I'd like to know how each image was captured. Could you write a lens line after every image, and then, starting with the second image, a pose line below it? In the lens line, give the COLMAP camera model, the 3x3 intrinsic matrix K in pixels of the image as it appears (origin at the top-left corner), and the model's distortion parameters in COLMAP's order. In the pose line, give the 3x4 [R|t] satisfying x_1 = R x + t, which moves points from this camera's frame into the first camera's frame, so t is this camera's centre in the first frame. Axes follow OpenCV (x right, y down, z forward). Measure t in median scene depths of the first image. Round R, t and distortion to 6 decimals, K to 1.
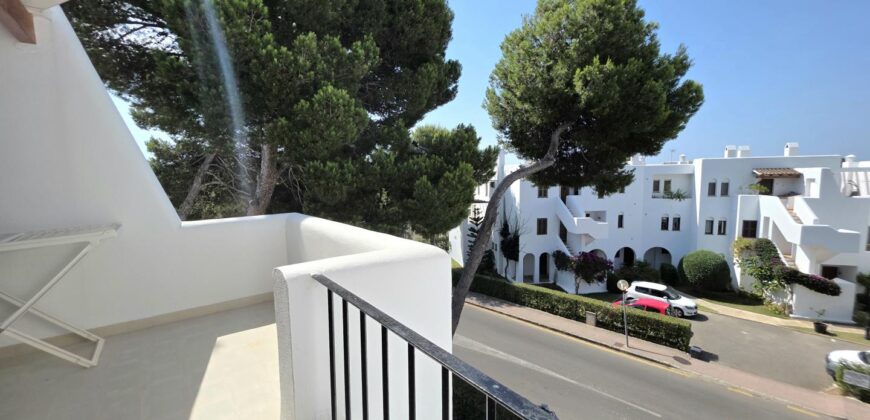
lens RADIAL K [[343.8, 0, 438.3], [0, 343.8, 205.1], [0, 0, 1]] dist [-0.001358, 0.000430]
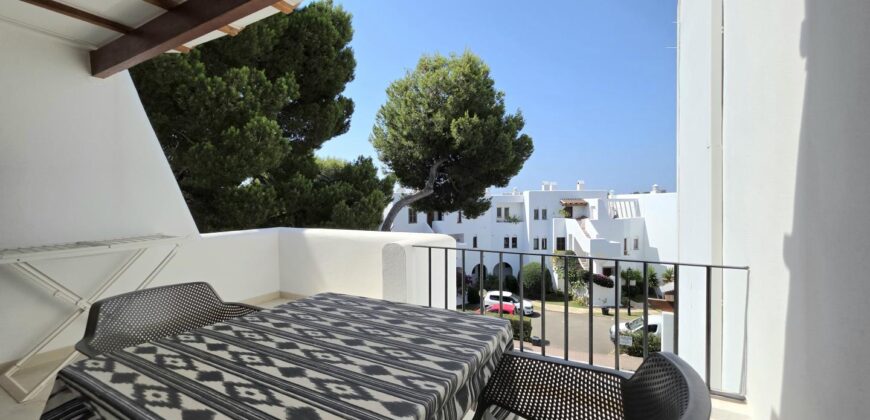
lens RADIAL K [[340.9, 0, 435.0], [0, 340.9, 202.8], [0, 0, 1]] dist [-0.001063, -0.000411]
pose [[0.923061, 0.006131, 0.384606, -0.118252], [0.028220, 0.996099, -0.083607, 0.016218], [-0.383618, 0.088028, 0.919287, -0.092802]]
